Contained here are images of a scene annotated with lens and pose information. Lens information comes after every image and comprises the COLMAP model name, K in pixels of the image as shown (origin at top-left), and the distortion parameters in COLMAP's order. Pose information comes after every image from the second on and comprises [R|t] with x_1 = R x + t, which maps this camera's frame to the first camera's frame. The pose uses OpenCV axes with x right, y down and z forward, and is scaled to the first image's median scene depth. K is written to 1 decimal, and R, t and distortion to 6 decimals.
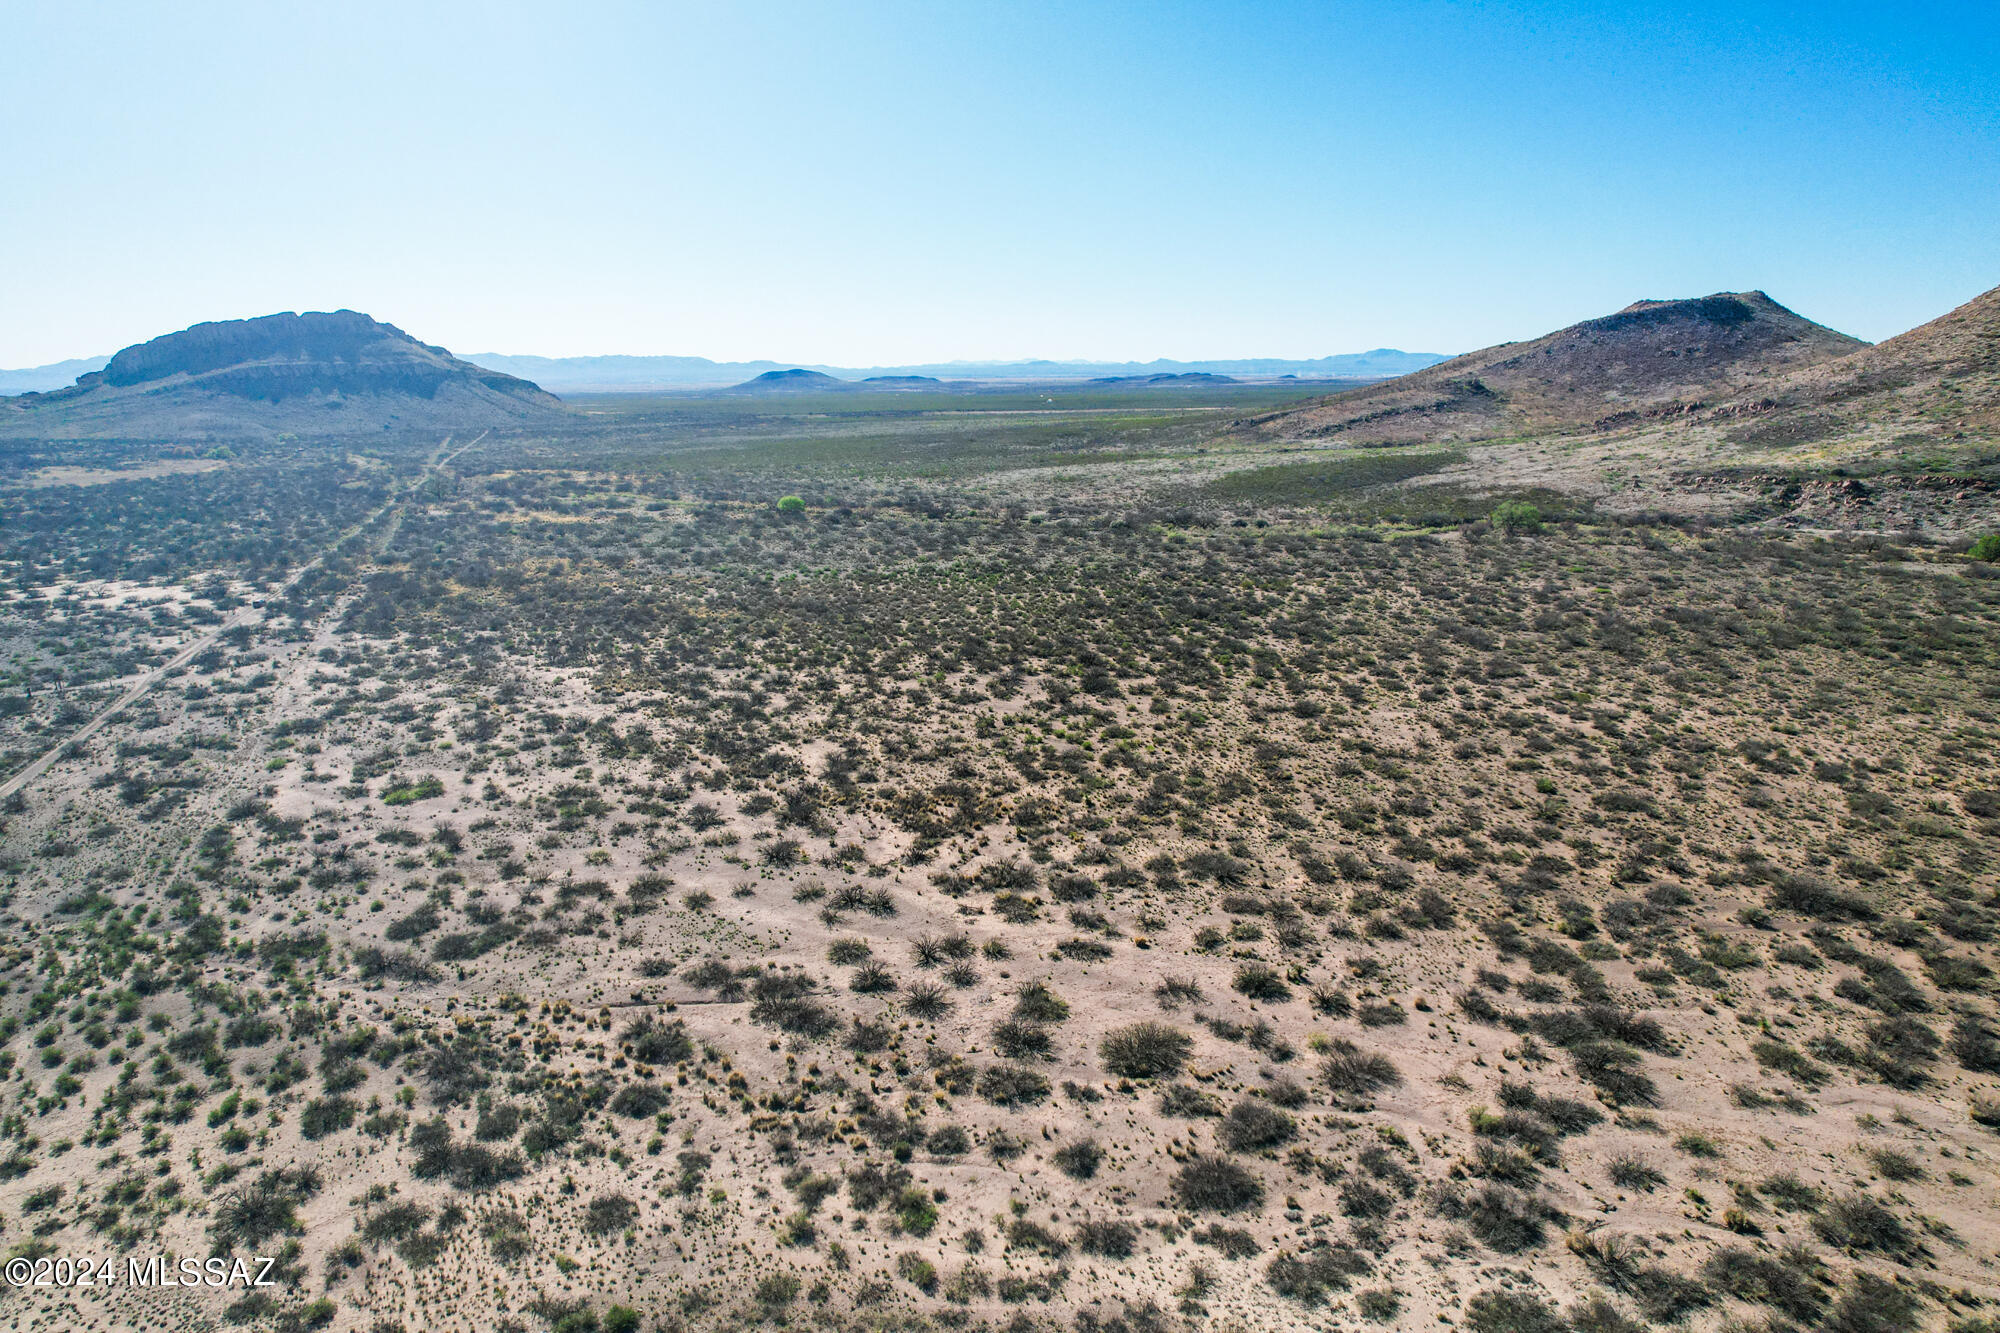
lens RADIAL K [[1275.6, 0, 1000.0], [0, 1275.6, 666.5], [0, 0, 1]] dist [-0.074845, 0.066843]
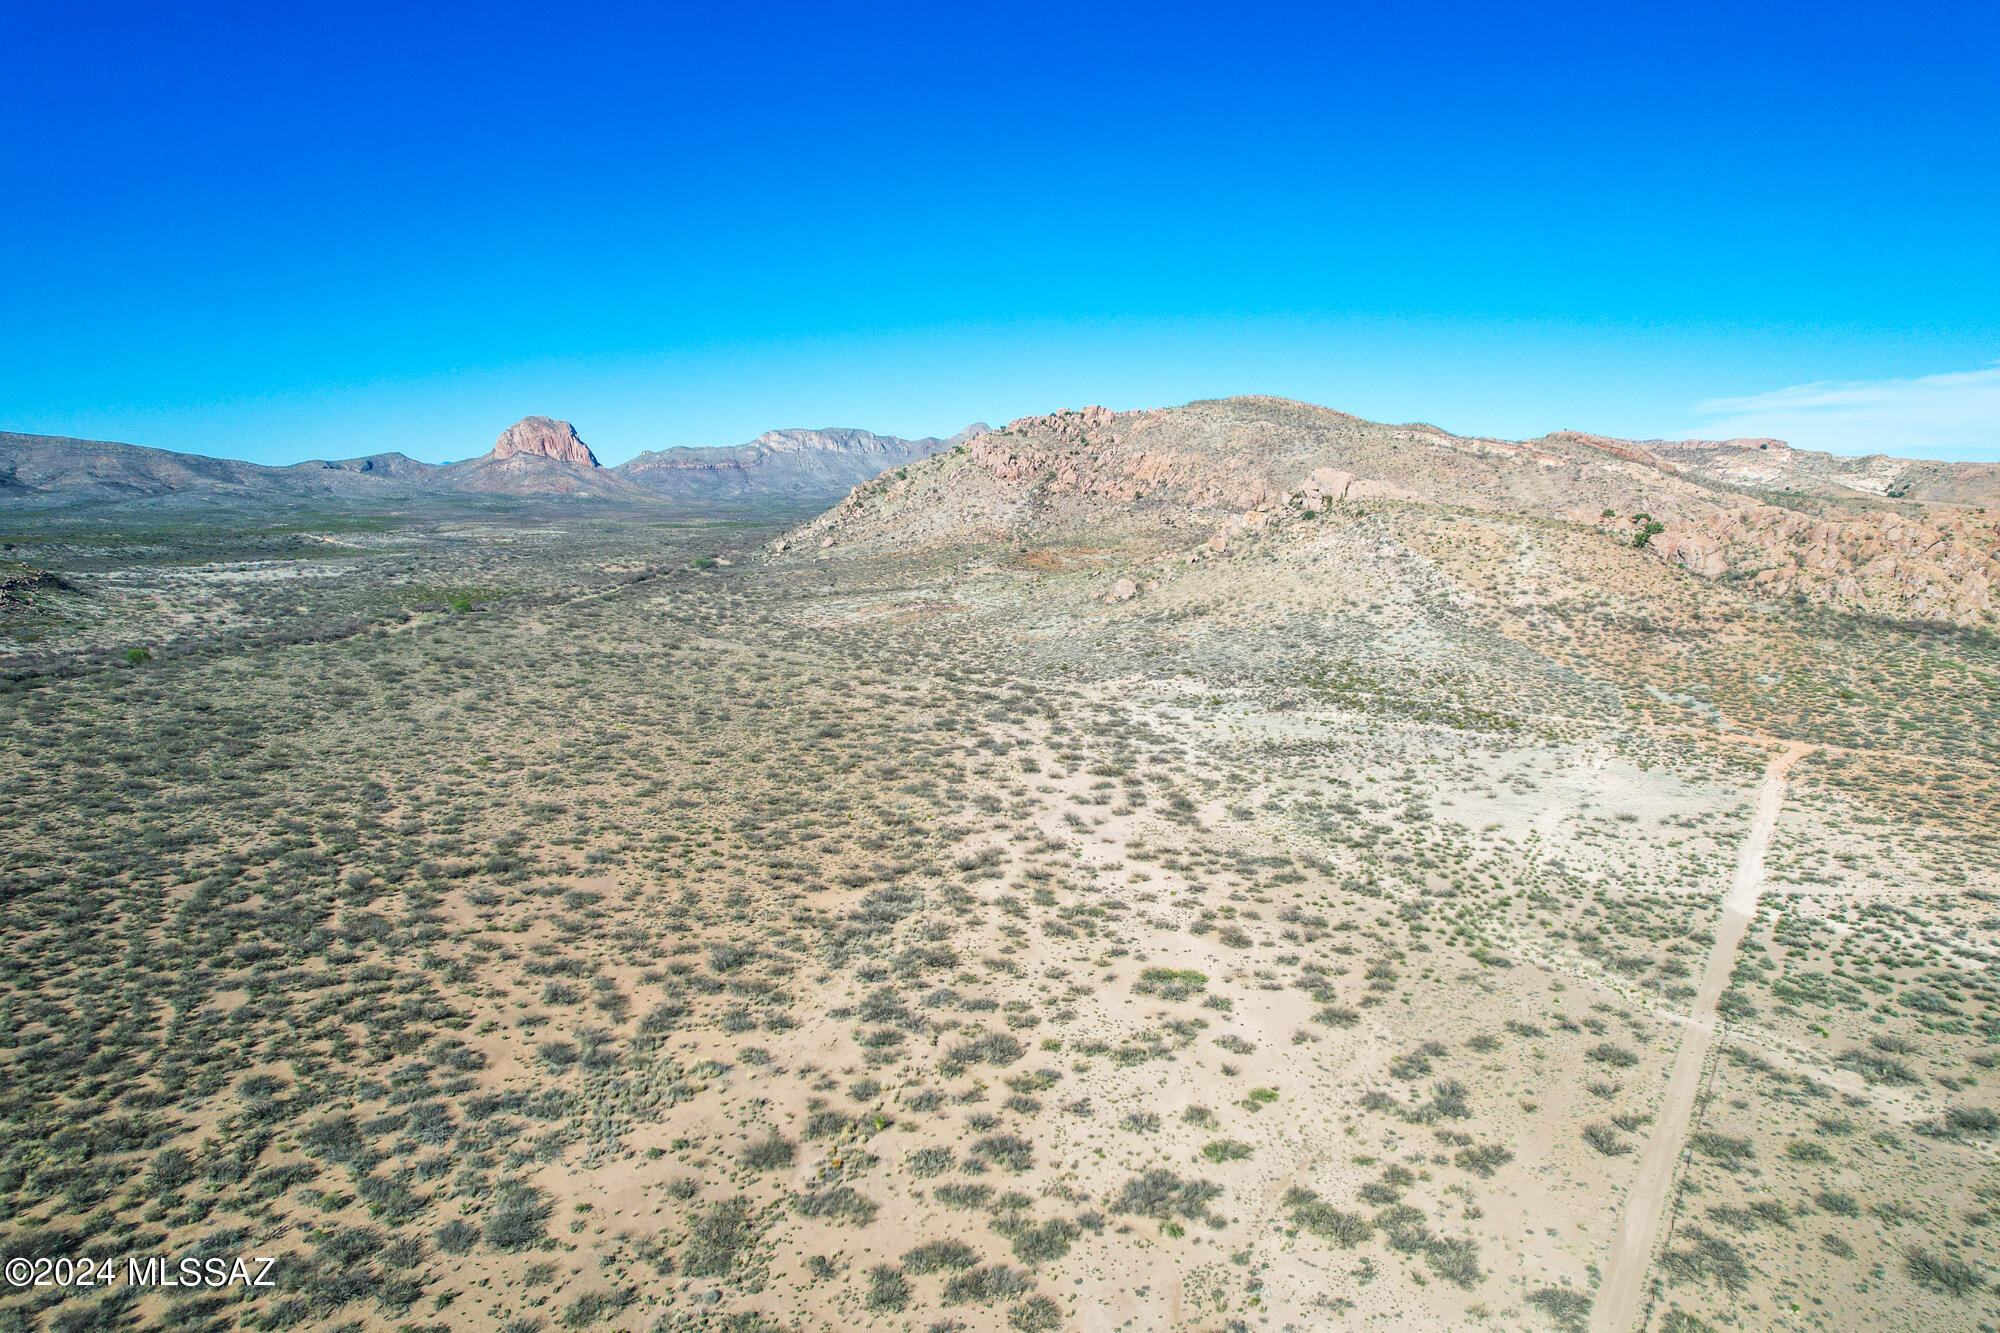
lens RADIAL K [[1275.6, 0, 1000.0], [0, 1275.6, 666.5], [0, 0, 1]] dist [-0.074845, 0.066843]
pose [[-0.590455, -0.092926, 0.801703, -0.907804], [0.194362, 0.947741, 0.253001, -0.299230], [-0.783318, 0.305206, -0.541537, 1.258943]]
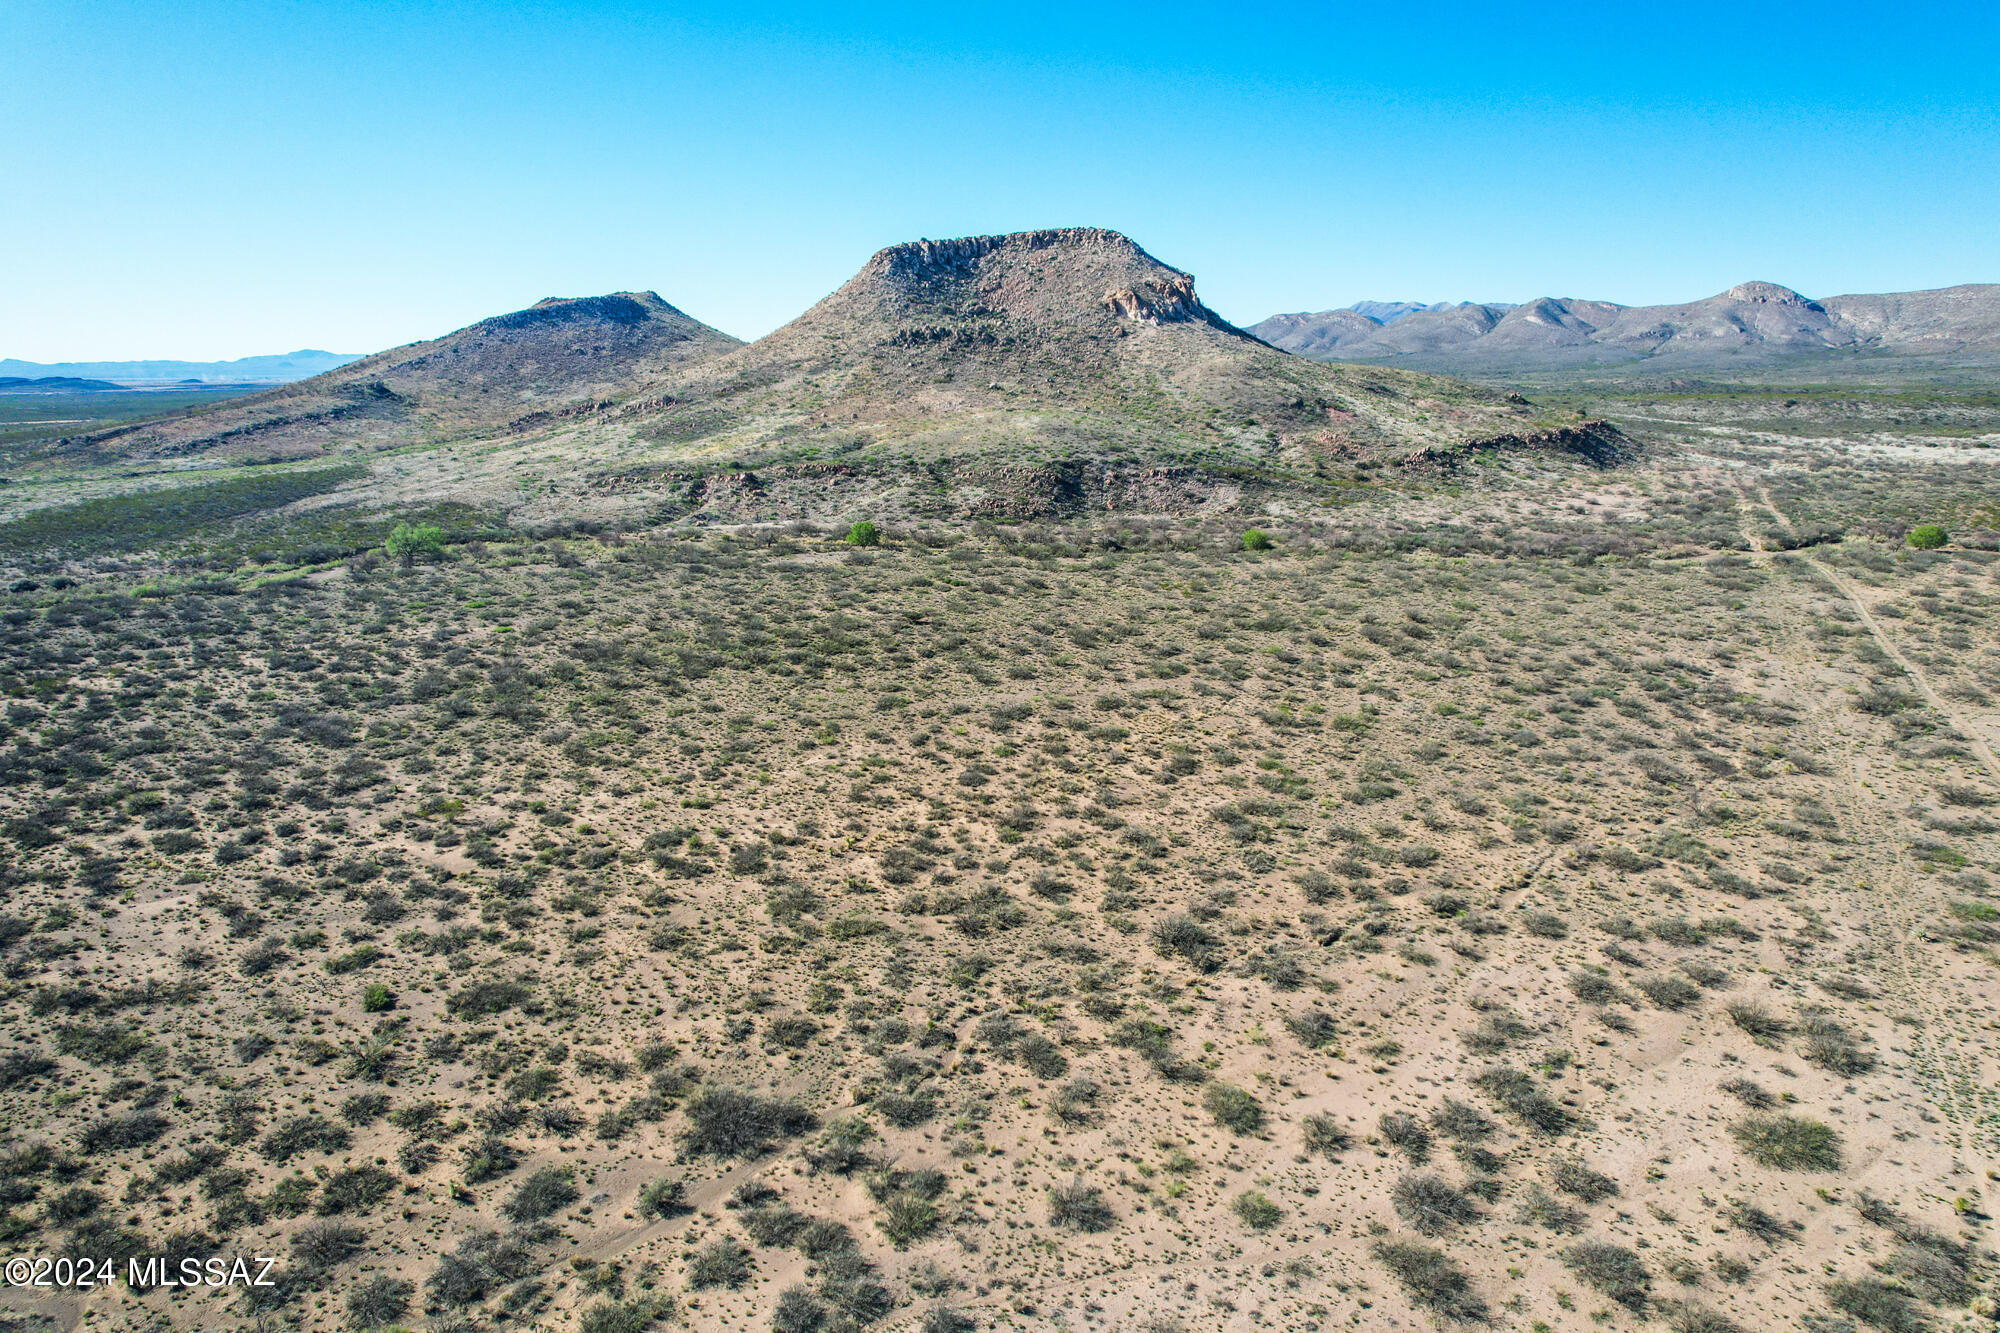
lens RADIAL K [[1275.6, 0, 1000.0], [0, 1275.6, 666.5], [0, 0, 1]] dist [-0.074845, 0.066843]
pose [[0.712716, -0.157371, 0.683572, 0.196697], [0.157383, 0.985539, 0.062797, -0.054214], [-0.683569, 0.062826, 0.727177, 0.231984]]
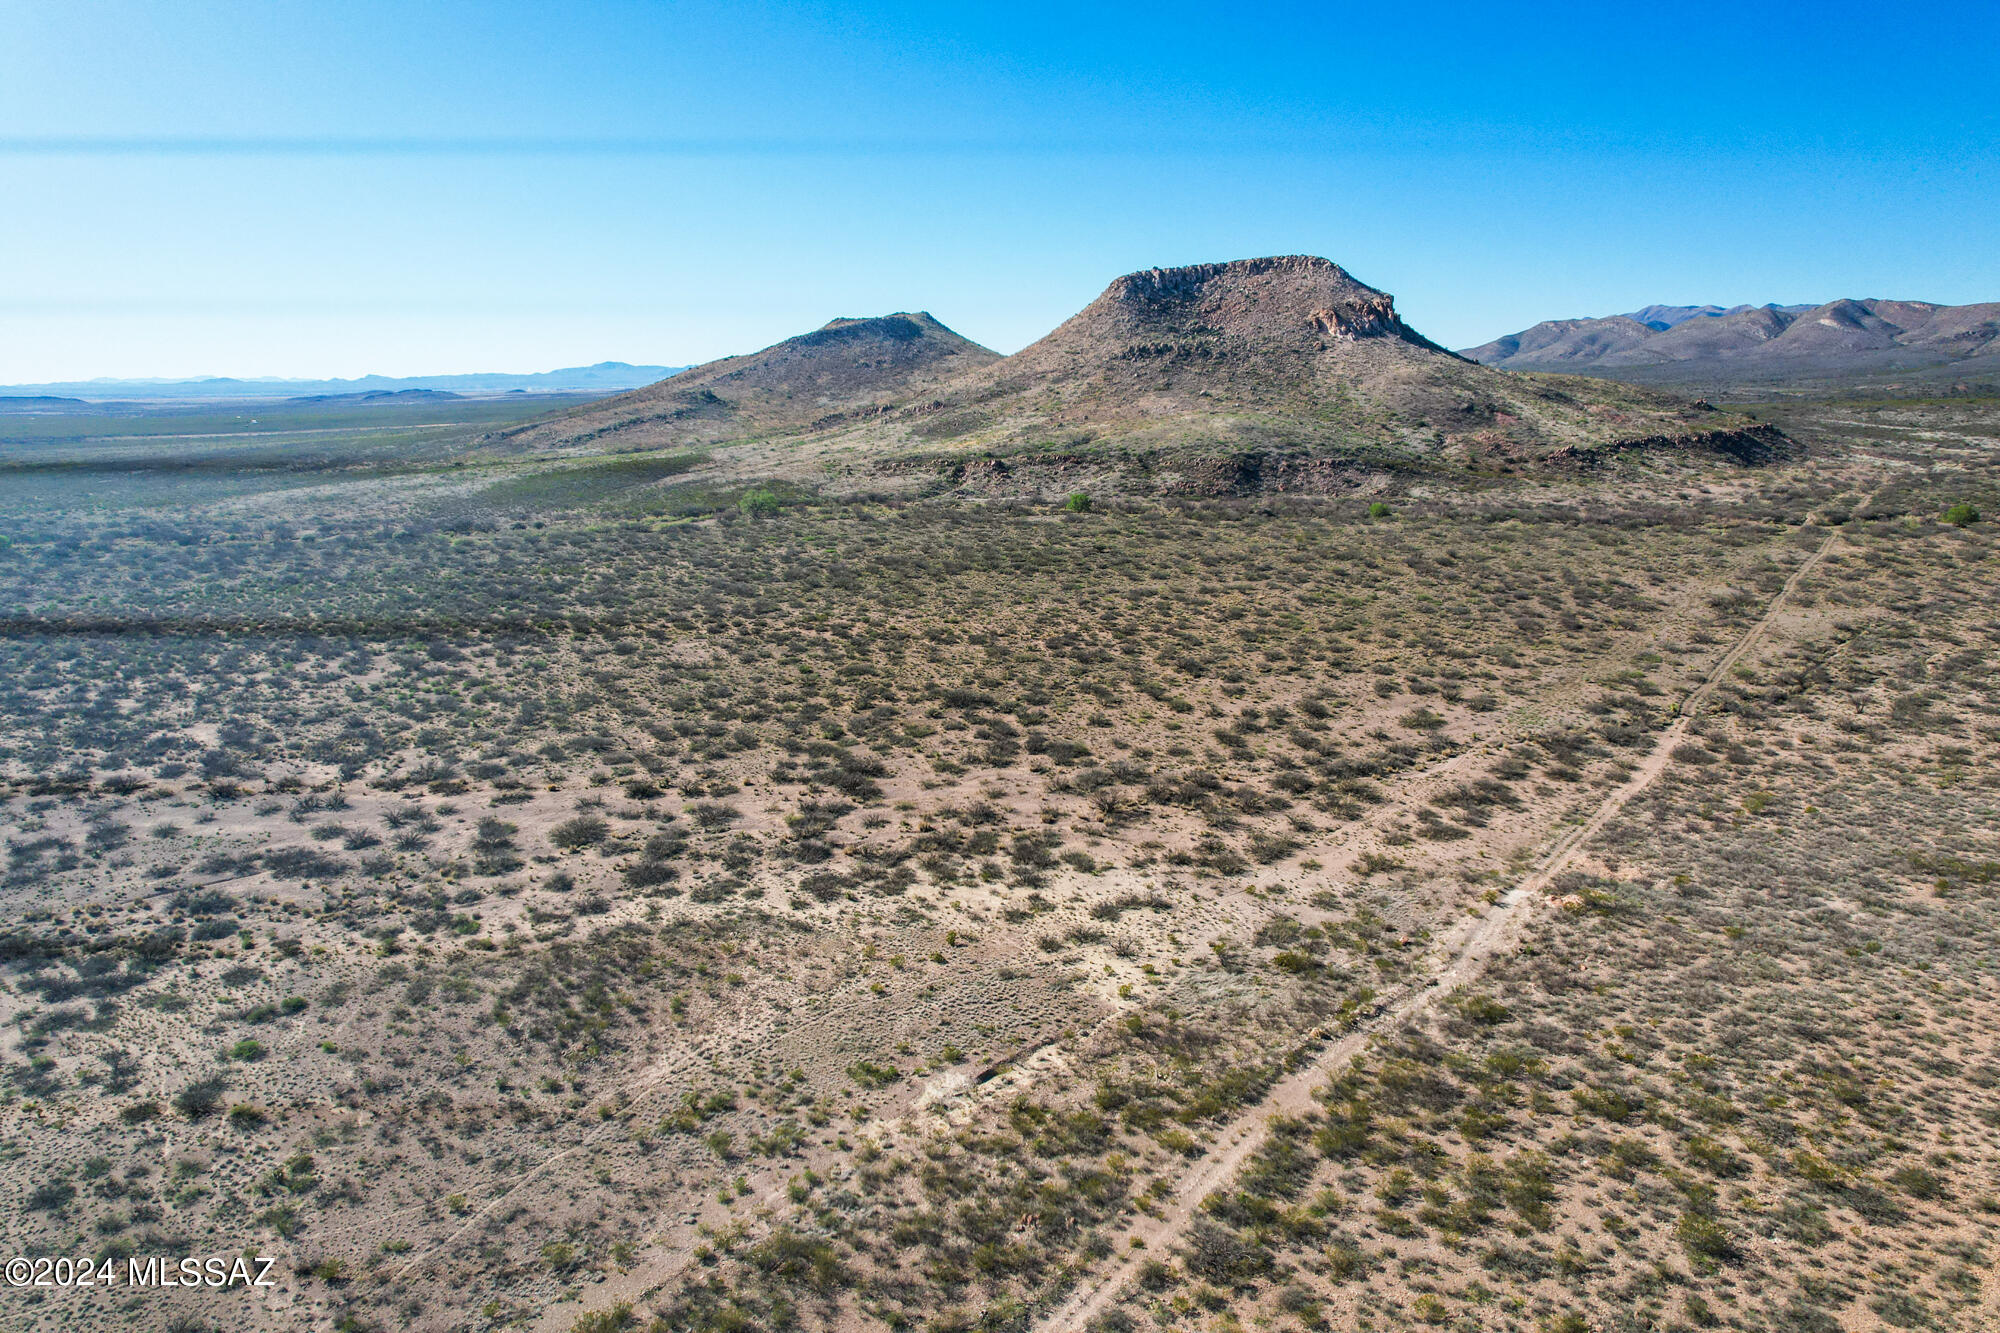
lens RADIAL K [[1275.6, 0, 1000.0], [0, 1275.6, 666.5], [0, 0, 1]] dist [-0.074845, 0.066843]
pose [[0.837591, -0.123023, 0.532265, -0.124031], [0.127949, 0.991391, 0.027798, 0.064386], [-0.531103, 0.044819, 0.846121, -0.280646]]
